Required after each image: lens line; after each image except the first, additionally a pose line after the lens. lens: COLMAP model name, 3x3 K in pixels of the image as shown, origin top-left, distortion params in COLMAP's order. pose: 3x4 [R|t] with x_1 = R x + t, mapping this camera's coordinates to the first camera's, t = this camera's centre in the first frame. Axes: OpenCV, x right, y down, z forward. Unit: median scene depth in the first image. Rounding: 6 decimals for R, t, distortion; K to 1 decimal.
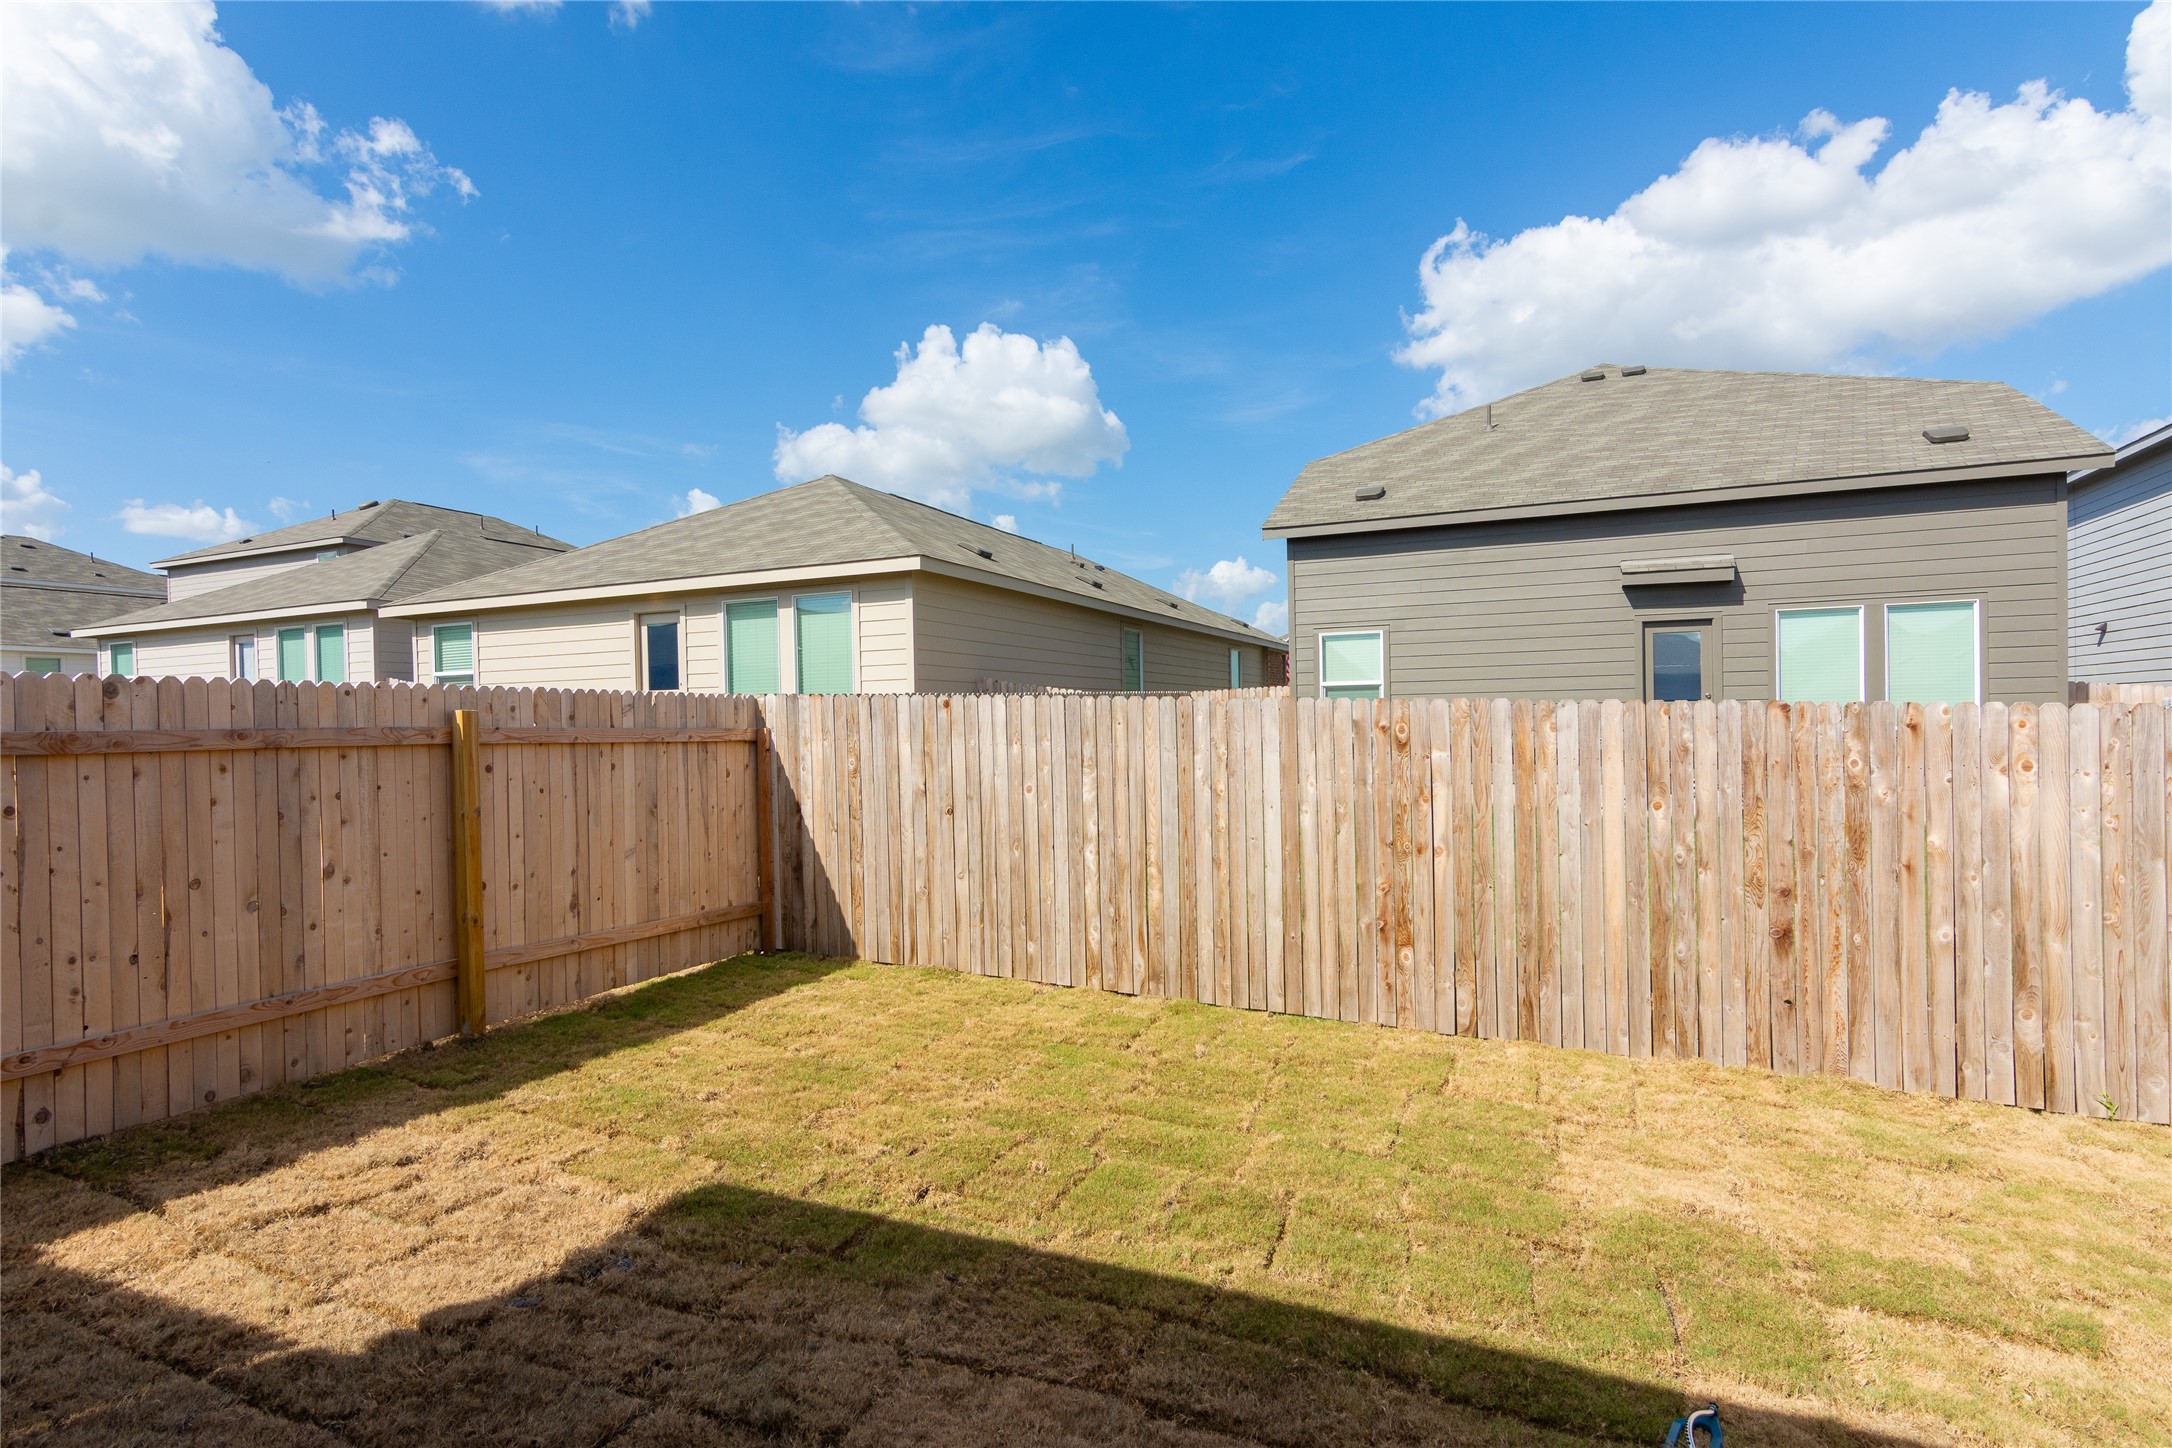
lens RADIAL K [[1082.8, 0, 1084.3], [0, 1082.8, 736.5], [0, 0, 1]] dist [0.001788, 0.002109]
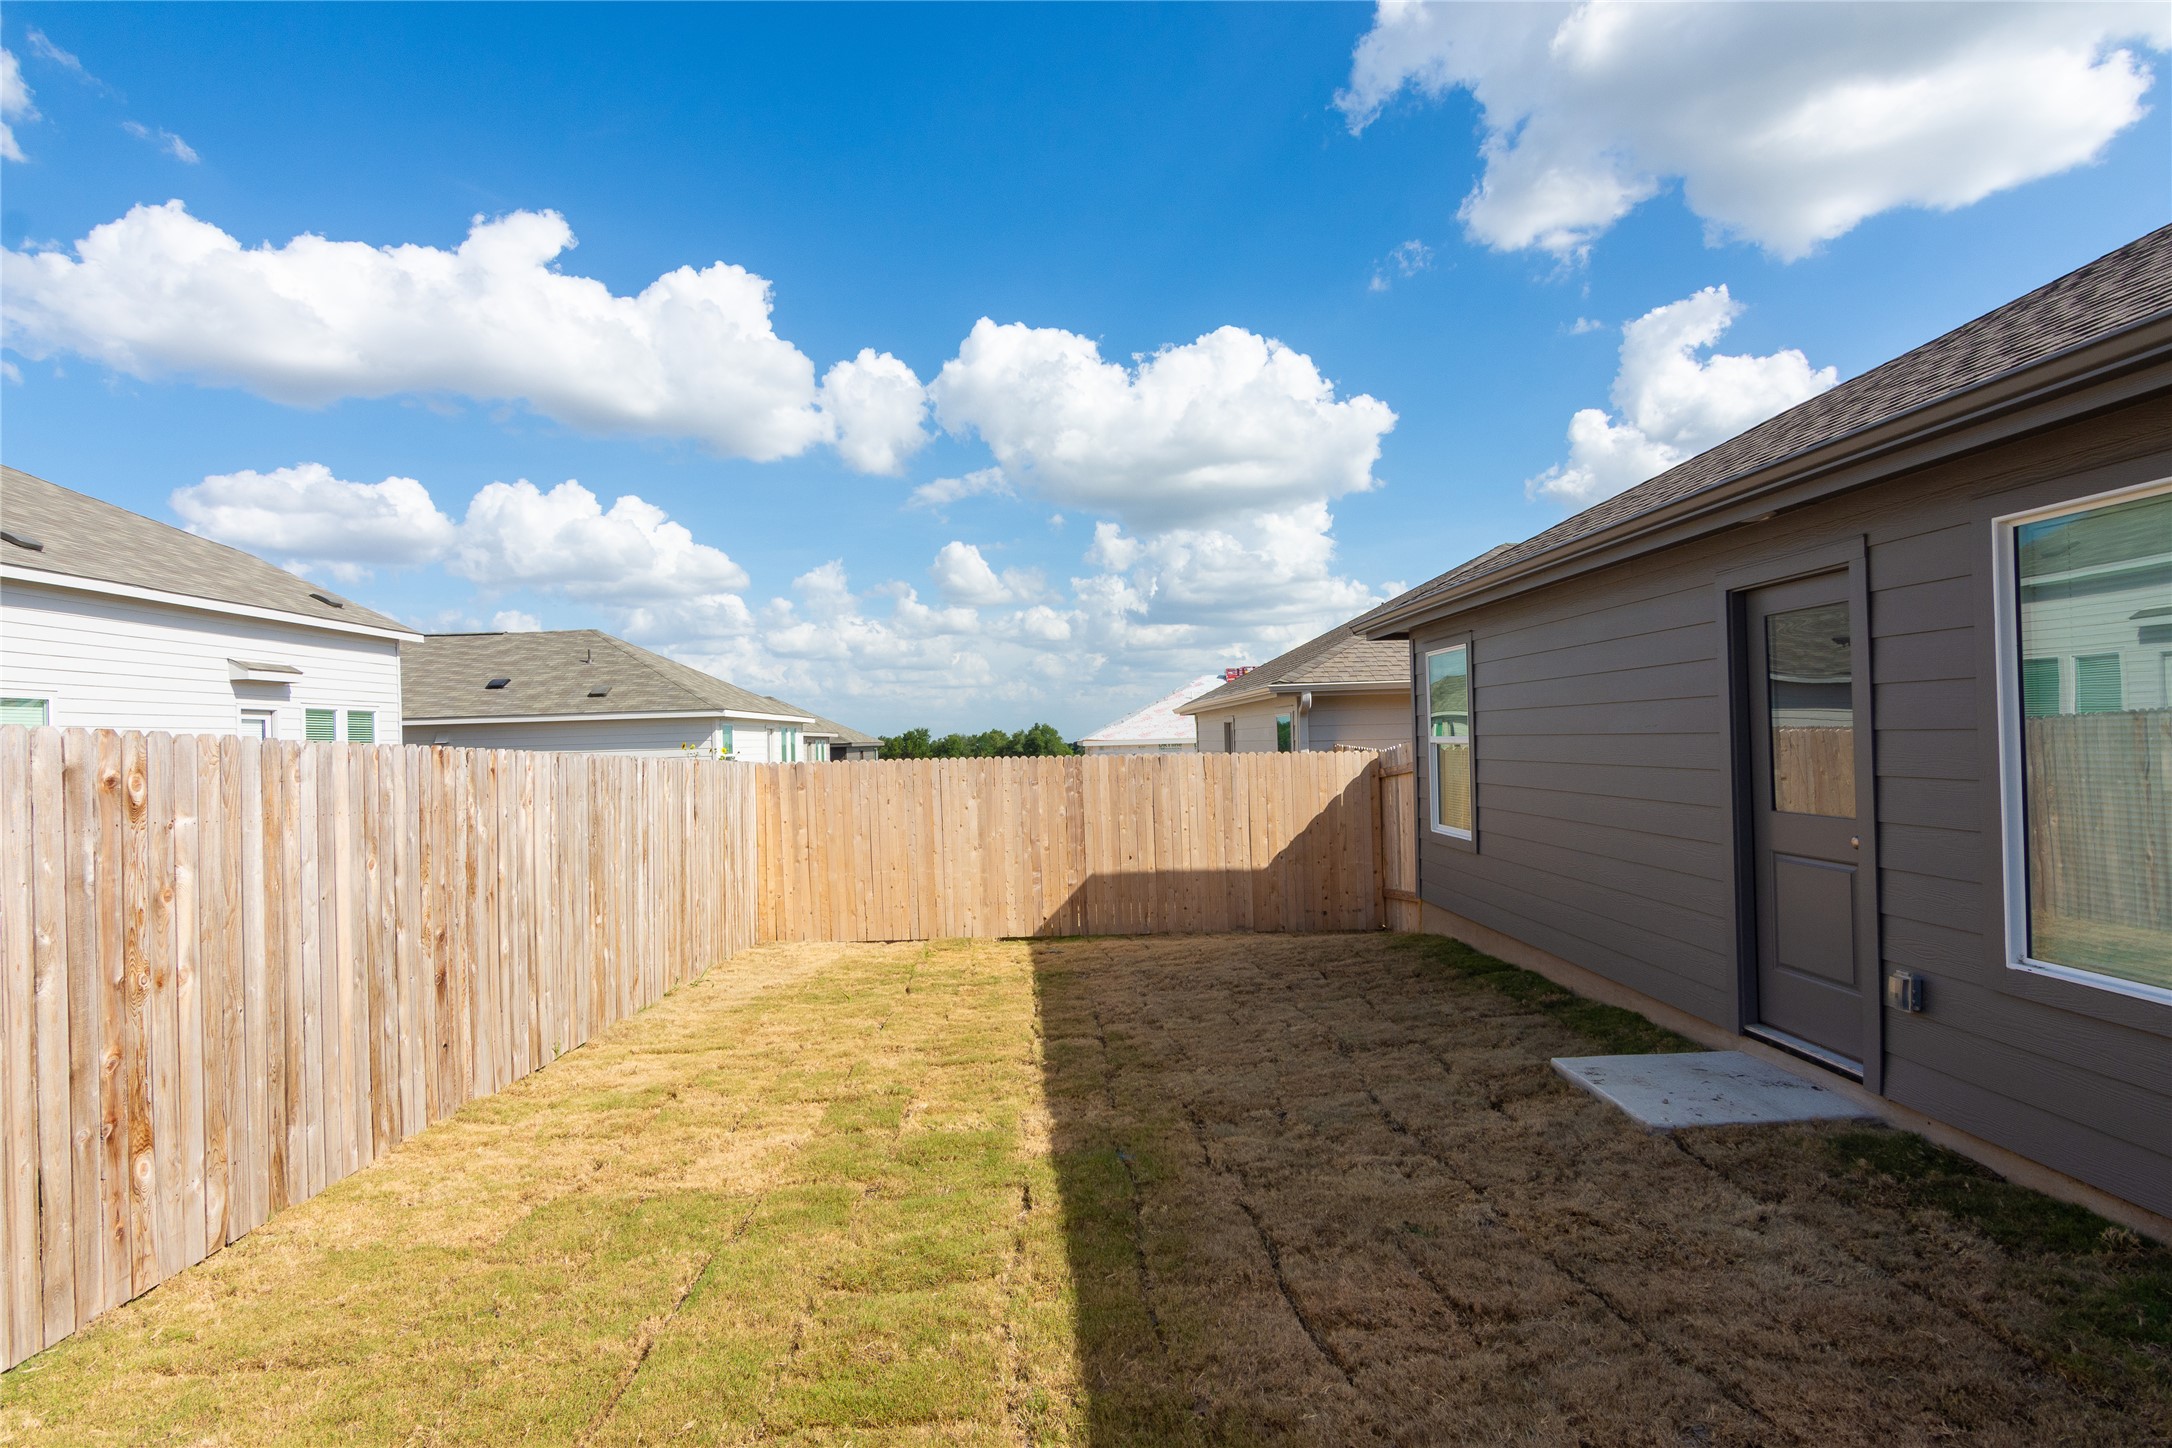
lens RADIAL K [[1108.9, 0, 1085.2], [0, 1108.9, 732.5], [0, 0, 1]] dist [-0.002687, -0.000009]
pose [[-0.432569, 0.036463, 0.900863, -0.485309], [0.047728, 0.998707, -0.017506, 0.000985], [-0.900337, 0.035424, -0.433750, 0.804667]]
